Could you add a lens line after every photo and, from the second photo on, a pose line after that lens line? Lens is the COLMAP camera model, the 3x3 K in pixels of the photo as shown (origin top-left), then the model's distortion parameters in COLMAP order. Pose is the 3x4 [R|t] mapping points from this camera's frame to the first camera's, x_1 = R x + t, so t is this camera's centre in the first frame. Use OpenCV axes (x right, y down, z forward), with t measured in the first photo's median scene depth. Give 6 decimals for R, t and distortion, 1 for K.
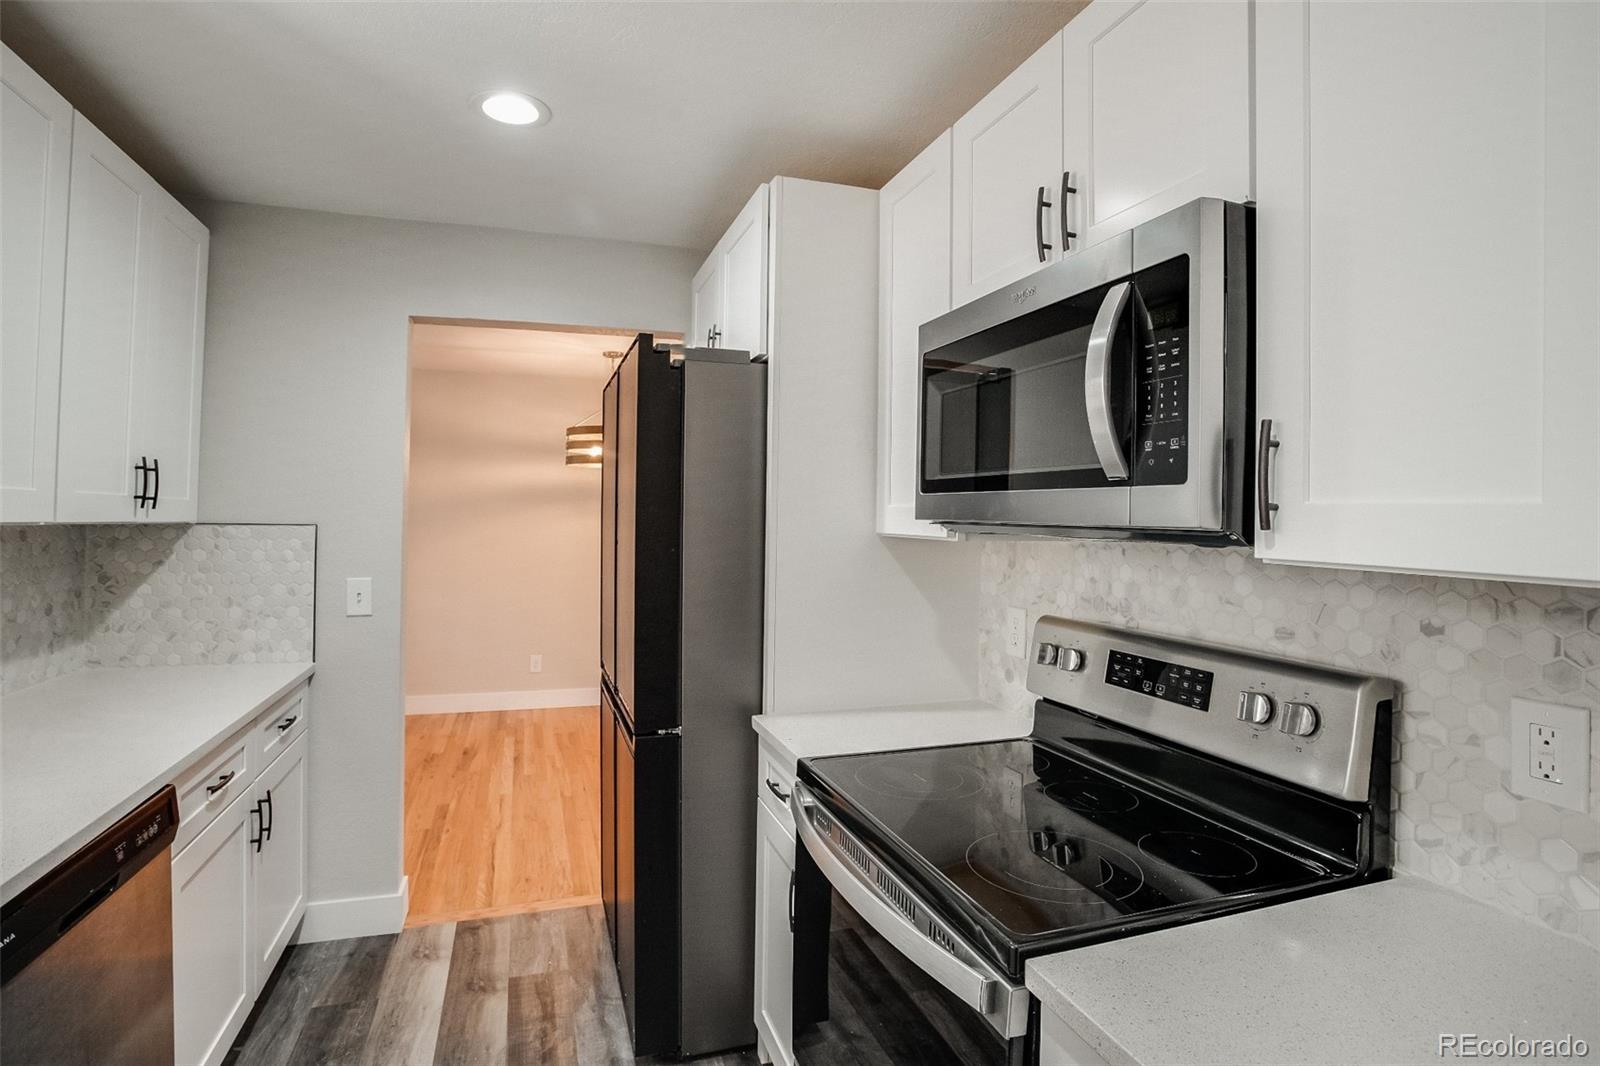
lens RADIAL K [[797.9, 0, 795.3], [0, 797.9, 504.8], [0, 0, 1]] dist [-0.080413, 0.034536]
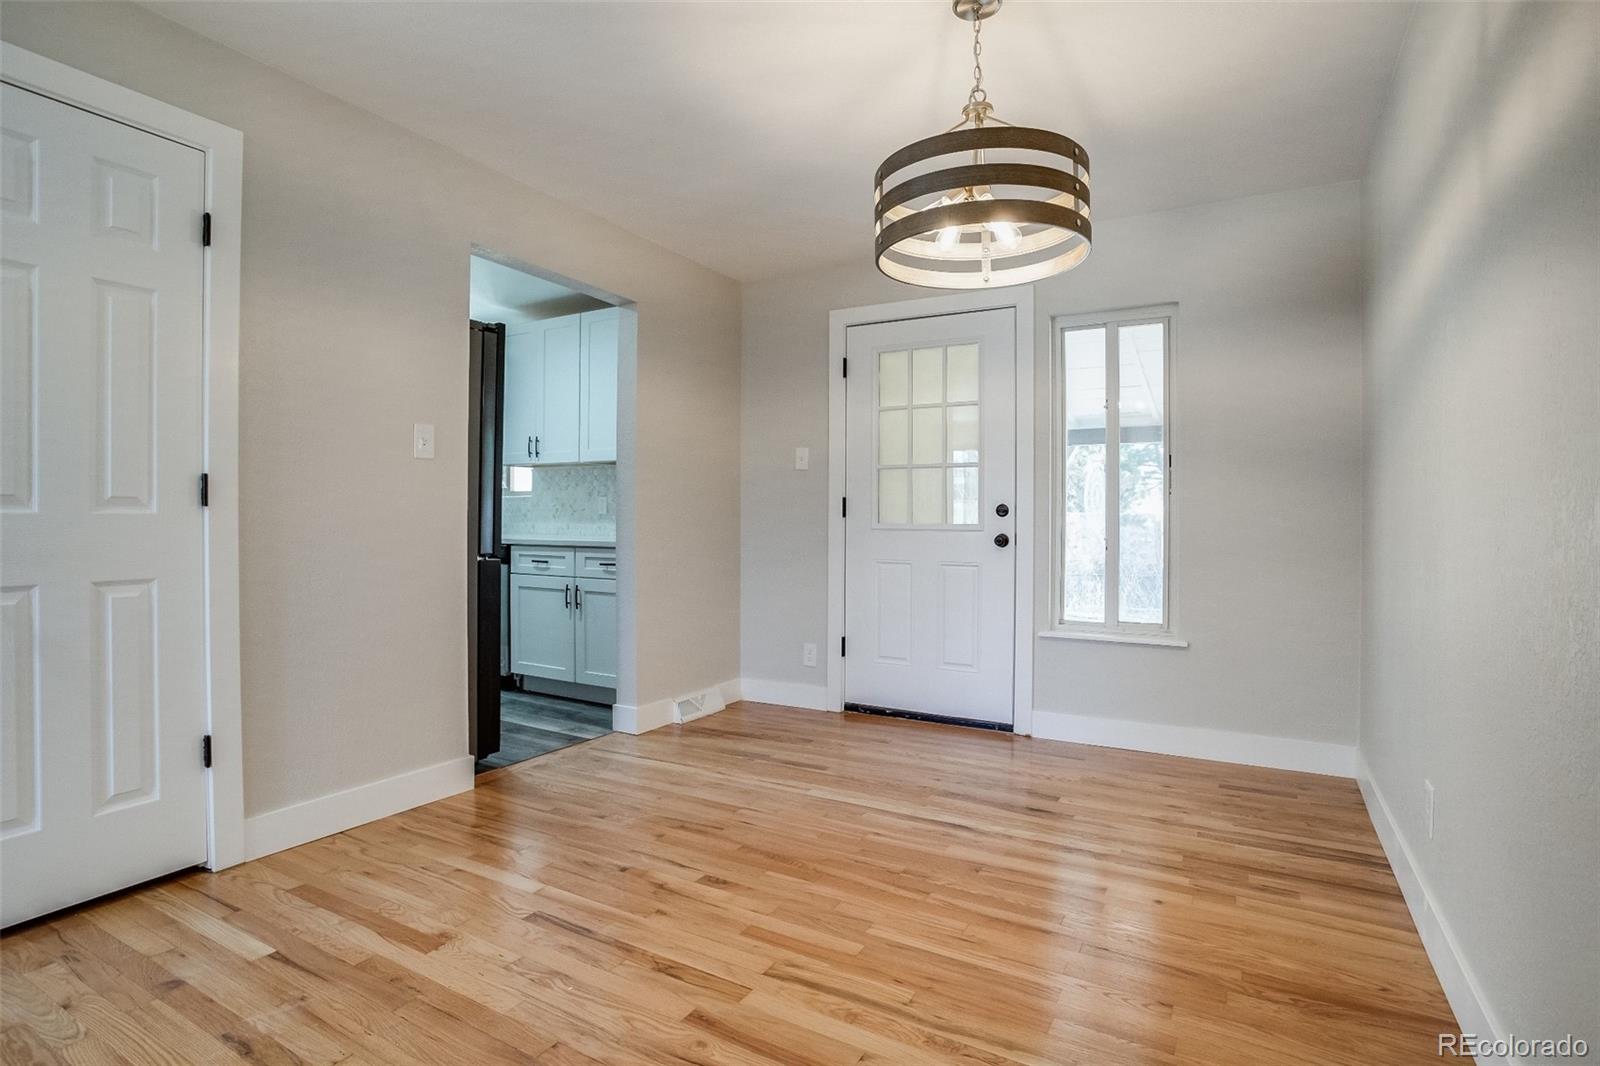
lens RADIAL K [[793.0, 0, 795.9], [0, 793.0, 526.9], [0, 0, 1]] dist [-0.080361, 0.034840]
pose [[-0.753552, -0.008278, -0.657336, 0.264143], [-0.002048, 0.999945, -0.010245, 0.234904], [0.657385, -0.006374, -0.753528, 2.983954]]
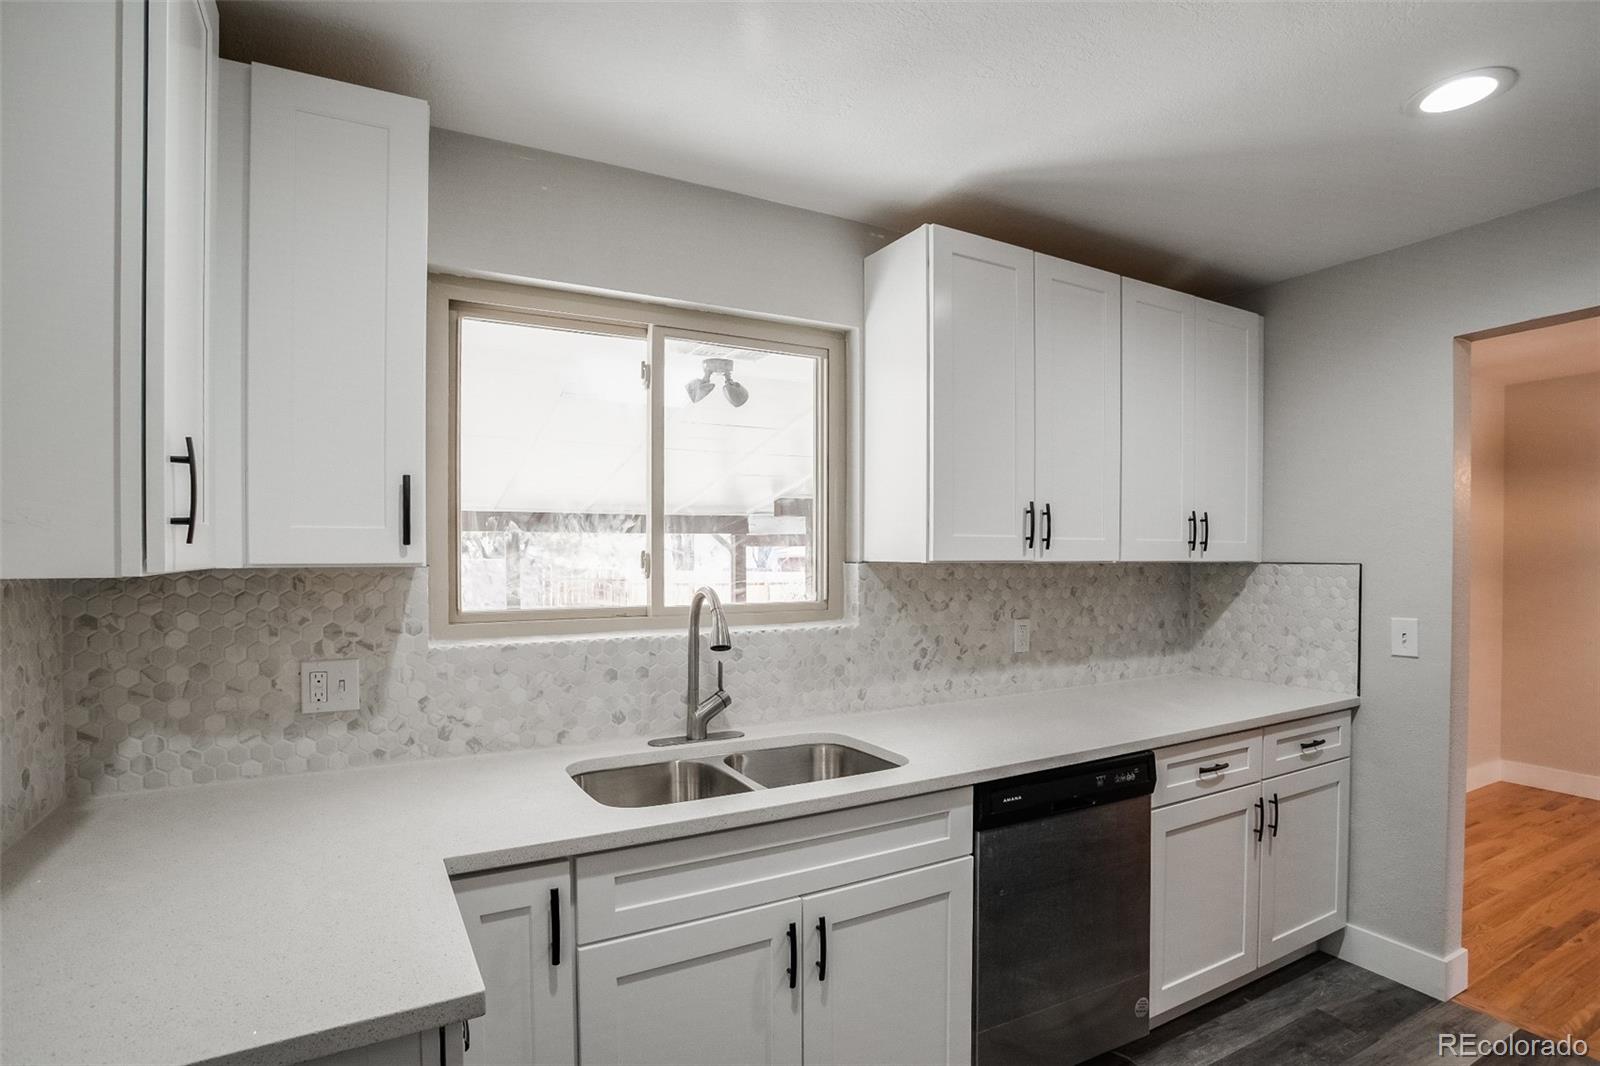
lens RADIAL K [[803.5, 0, 793.3], [0, 803.5, 538.2], [0, 0, 1]] dist [-0.080479, 0.034066]
pose [[0.184480, -0.028350, -0.982427, 0.338627], [0.018027, 0.999513, -0.025458, 0.005172], [0.982671, -0.013014, 0.184902, 0.078473]]
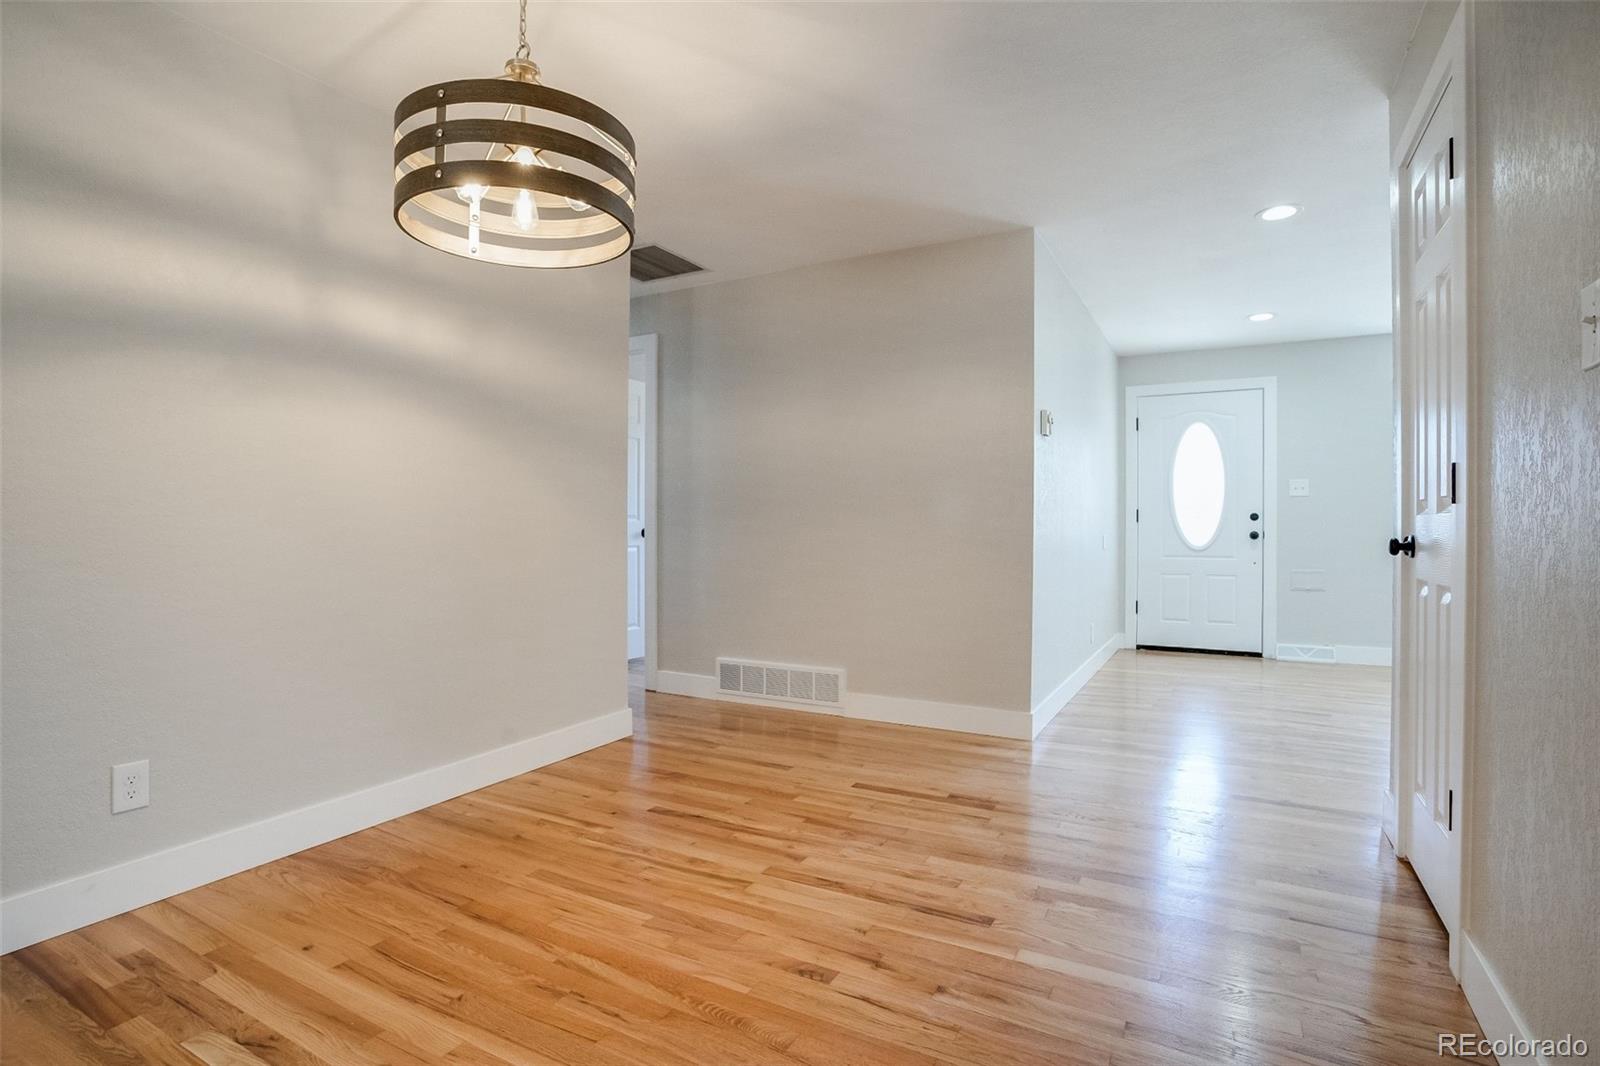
lens RADIAL K [[793.0, 0, 795.9], [0, 793.0, 526.9], [0, 0, 1]] dist [-0.080361, 0.034840]
pose [[0.746478, -0.013377, 0.665275, -0.925756], [-0.001080, 0.999772, 0.021315, 0.206973], [-0.665409, -0.016630, 0.746294, 1.496375]]
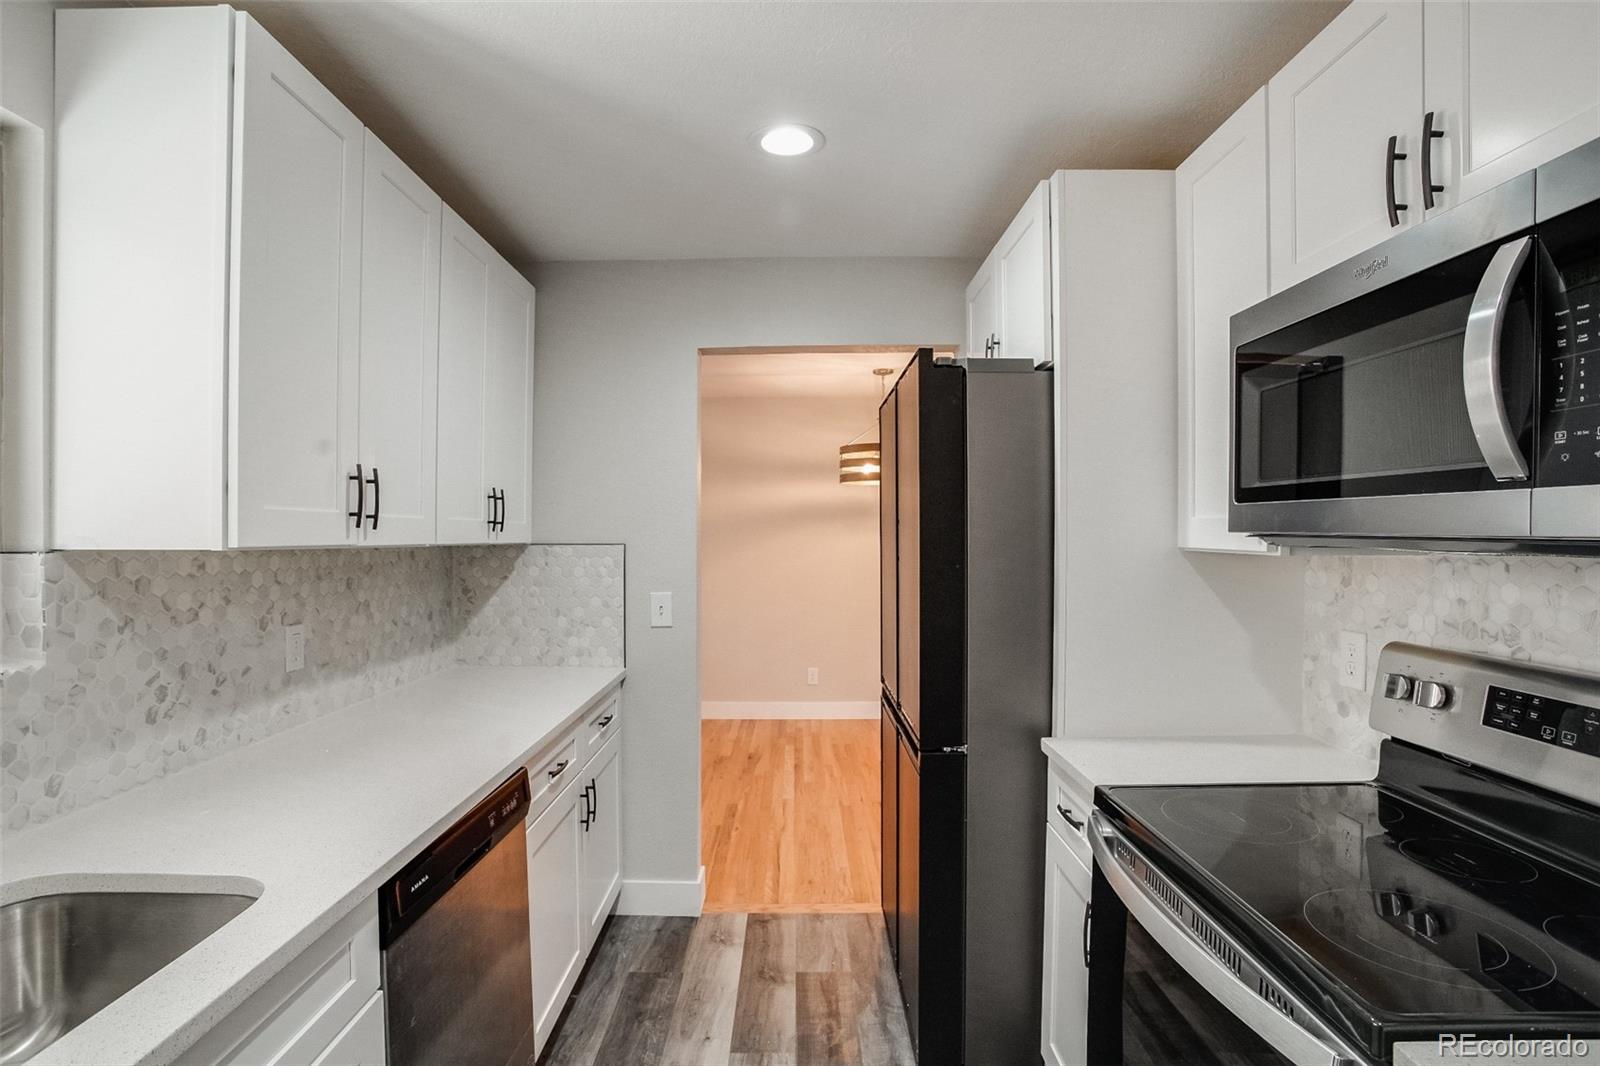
lens RADIAL K [[803.5, 0, 793.3], [0, 803.5, 538.2], [0, 0, 1]] dist [-0.080479, 0.034066]
pose [[0.945409, -0.010633, -0.325714, -0.020681], [0.017666, 0.999670, 0.018642, 0.000181], [0.325408, -0.023379, 0.945285, -0.002778]]
